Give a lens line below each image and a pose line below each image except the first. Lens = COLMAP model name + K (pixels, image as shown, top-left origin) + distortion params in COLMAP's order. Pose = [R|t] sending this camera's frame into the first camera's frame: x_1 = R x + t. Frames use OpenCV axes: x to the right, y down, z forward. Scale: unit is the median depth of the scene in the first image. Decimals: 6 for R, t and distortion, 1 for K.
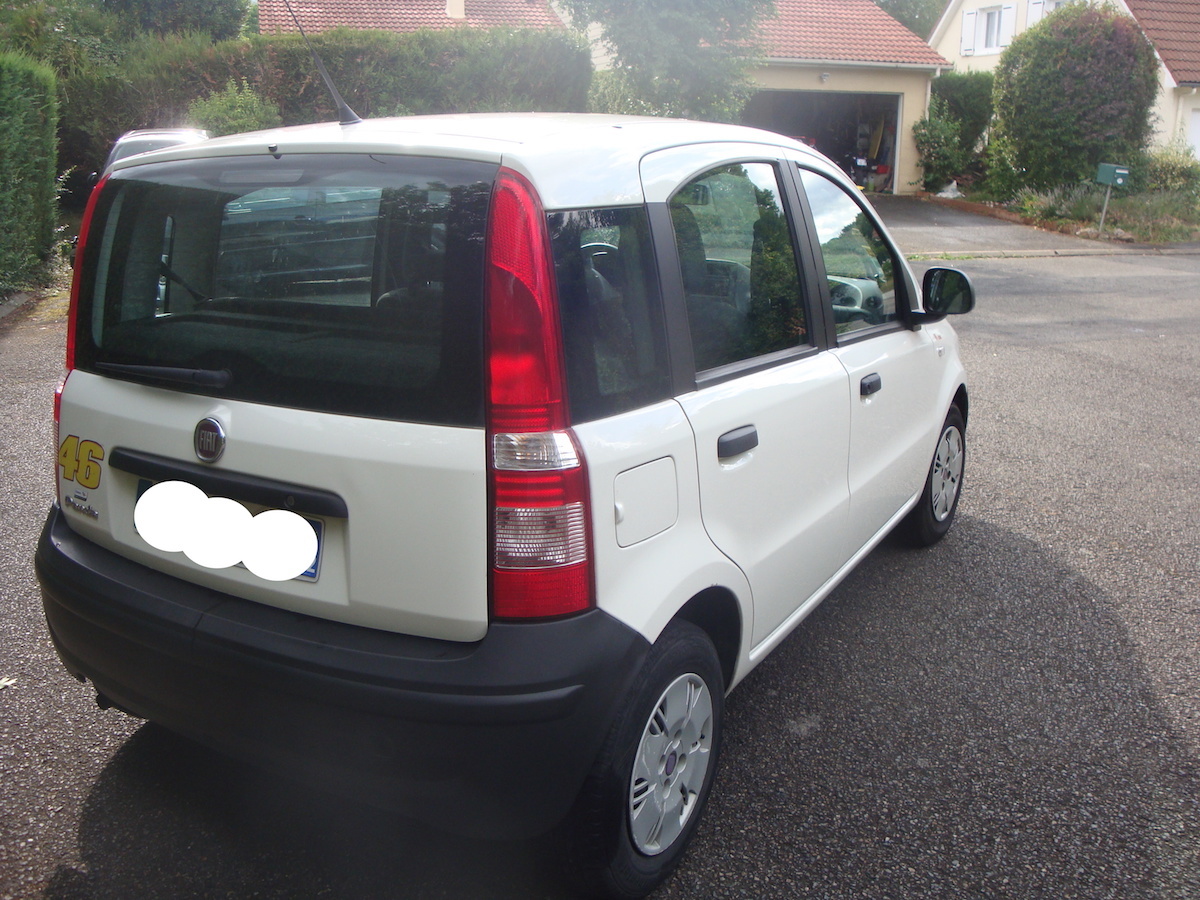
lens RADIAL K [[1066.8, 0, 604.9], [0, 1066.8, 446.2], [0, 0, 1]] dist [-0.155148, 0.122361]
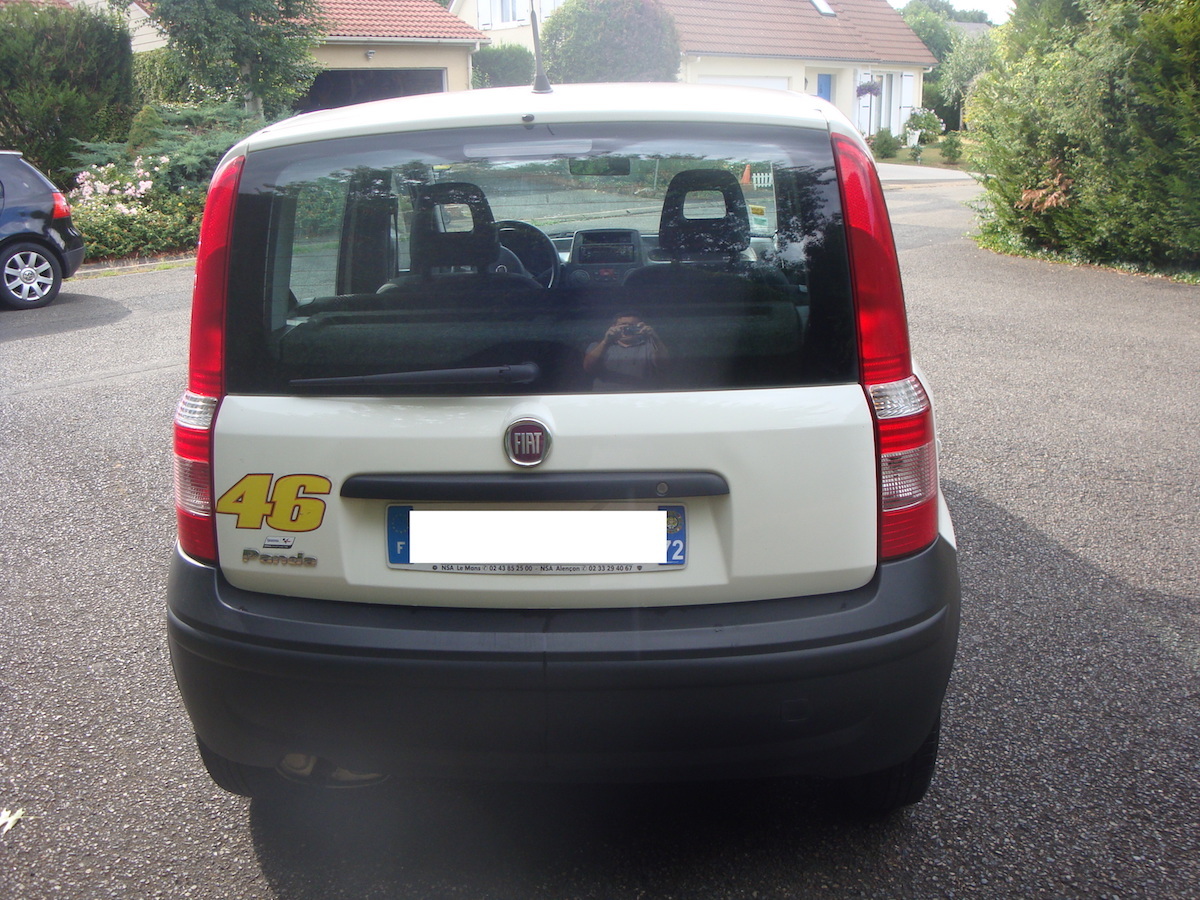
lens RADIAL K [[1066.8, 0, 604.9], [0, 1066.8, 446.2], [0, 0, 1]] dist [-0.155148, 0.122361]
pose [[0.896926, -0.151798, 0.415308, -0.069303], [0.143783, 0.988309, 0.050711, -0.003887], [-0.418150, 0.014230, 0.908266, 0.014045]]
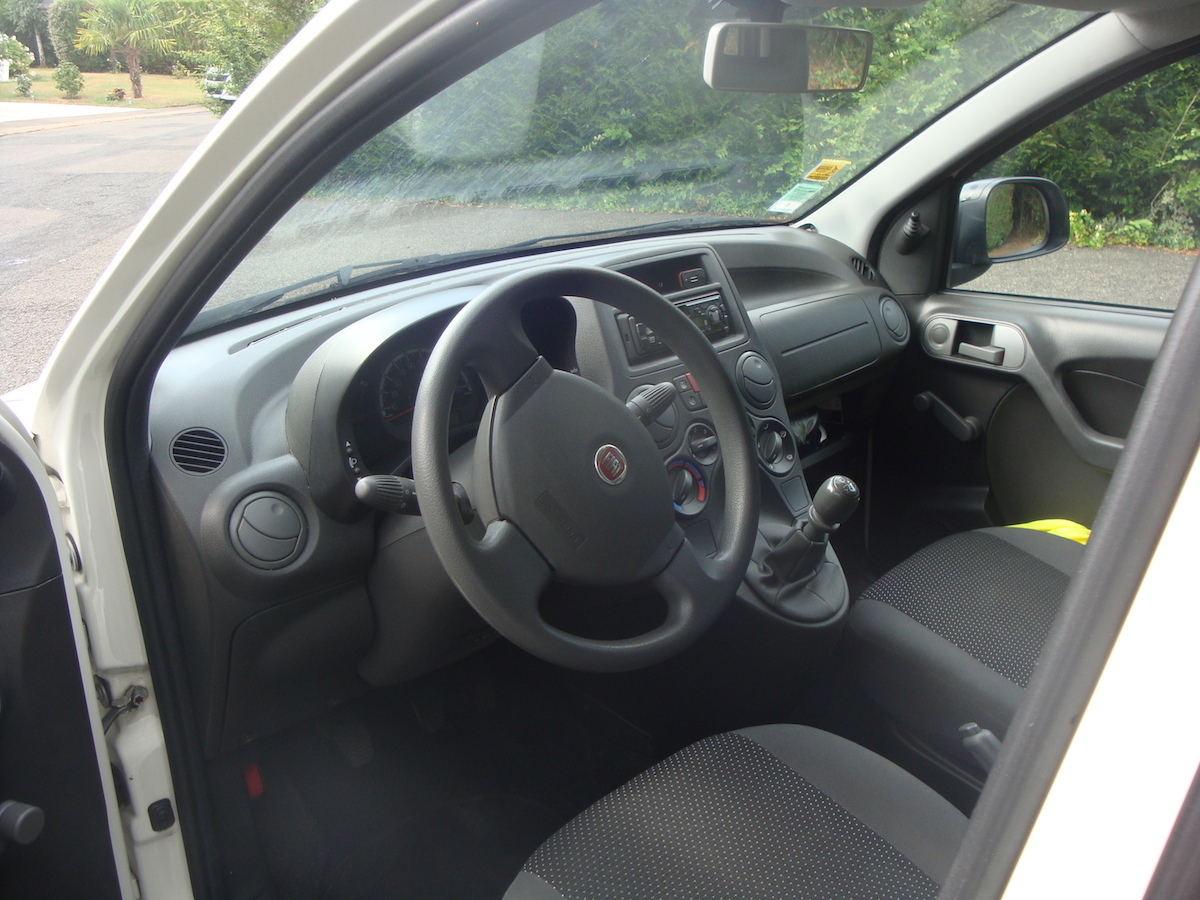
lens RADIAL K [[1066.8, 0, 604.9], [0, 1066.8, 446.2], [0, 0, 1]] dist [-0.155148, 0.122361]
pose [[0.274531, -0.347635, 0.896539, -0.045529], [0.257583, 0.924874, 0.279747, -0.043323], [-0.926436, 0.154134, 0.343451, 0.179670]]
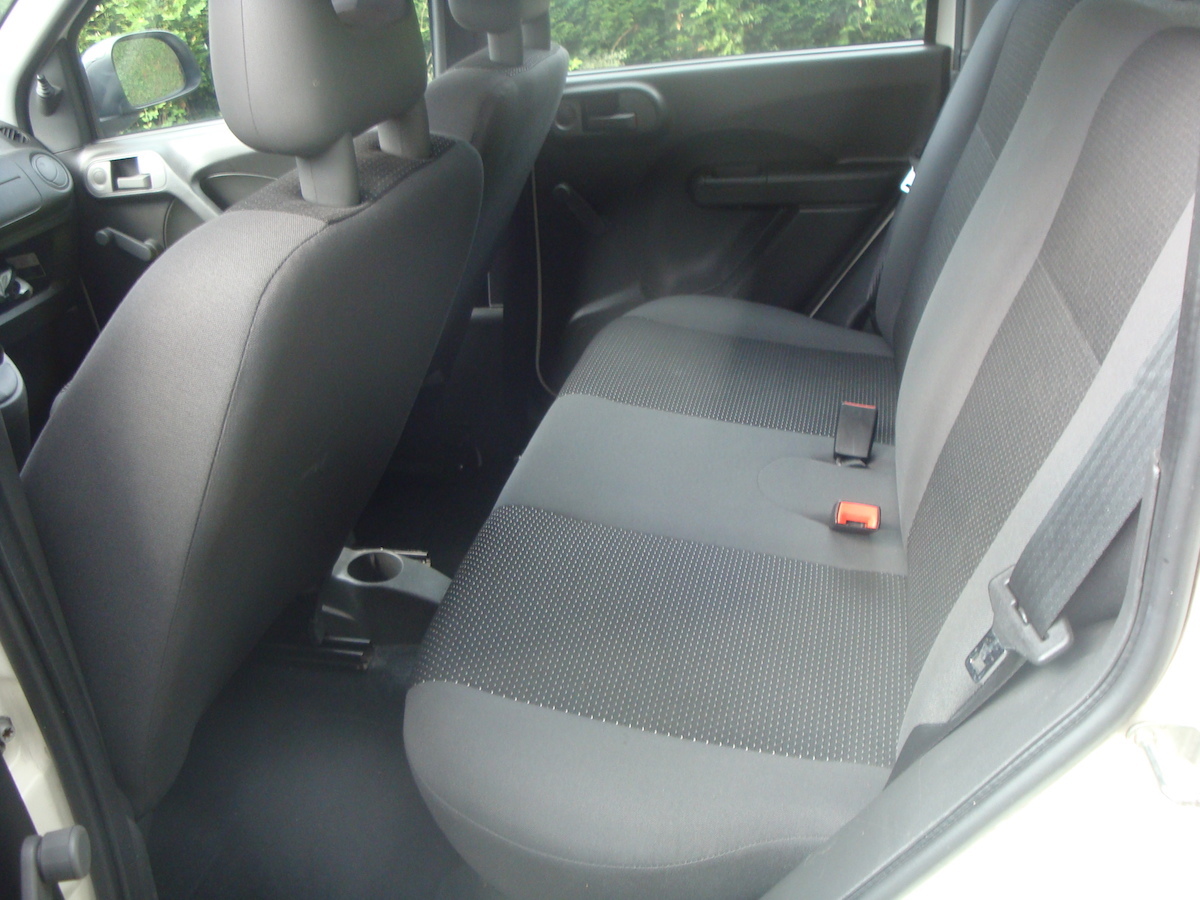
lens RADIAL K [[1066.8, 0, 604.9], [0, 1066.8, 446.2], [0, 0, 1]] dist [-0.155148, 0.122361]
pose [[-0.320670, -0.409330, 0.854178, -0.068260], [0.320186, 0.801869, 0.504466, -0.033404], [-0.891432, 0.435263, -0.126073, 0.161962]]
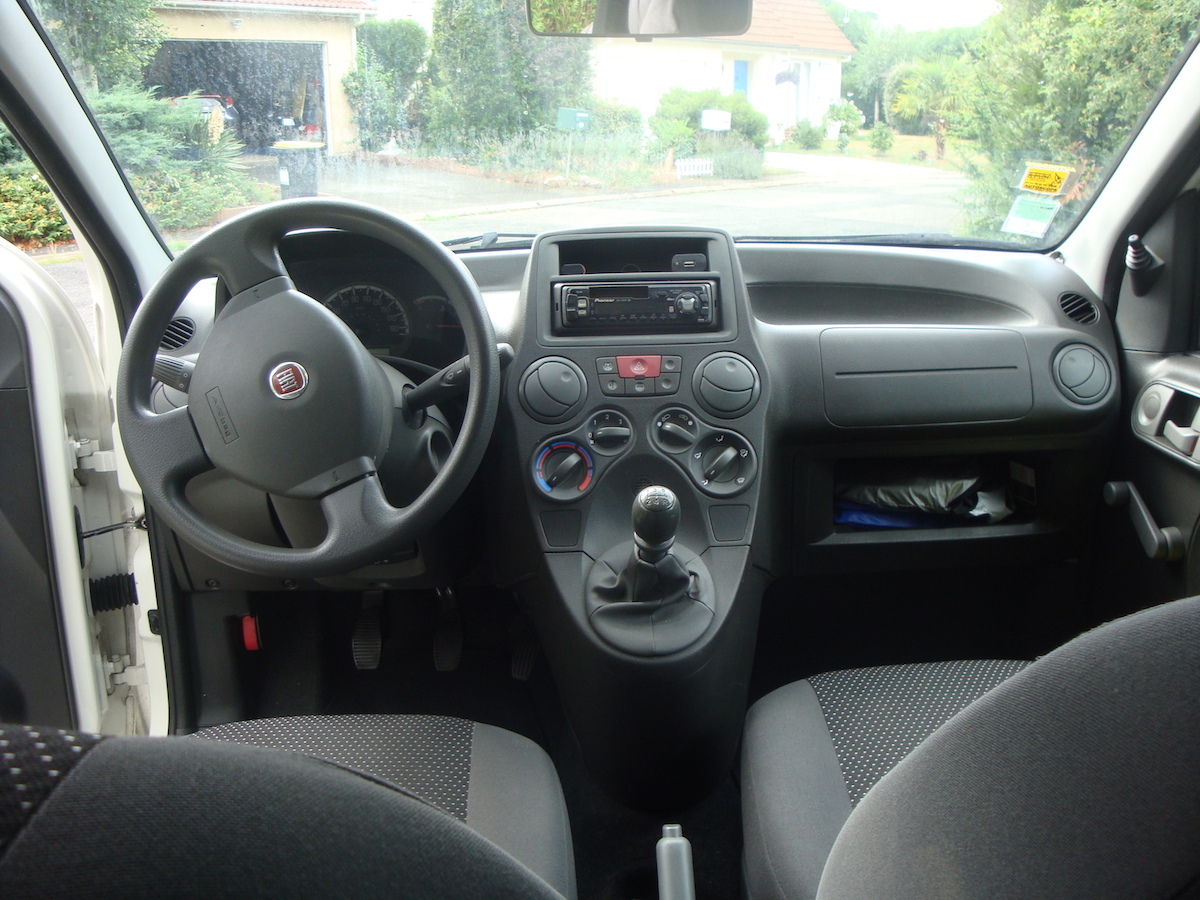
lens RADIAL K [[1066.8, 0, 604.9], [0, 1066.8, 446.2], [0, 0, 1]] dist [-0.155148, 0.122361]
pose [[0.851345, -0.164529, 0.498139, -0.014104], [0.150806, 0.986222, 0.068000, -0.026336], [-0.502463, 0.017231, 0.864427, 0.143783]]
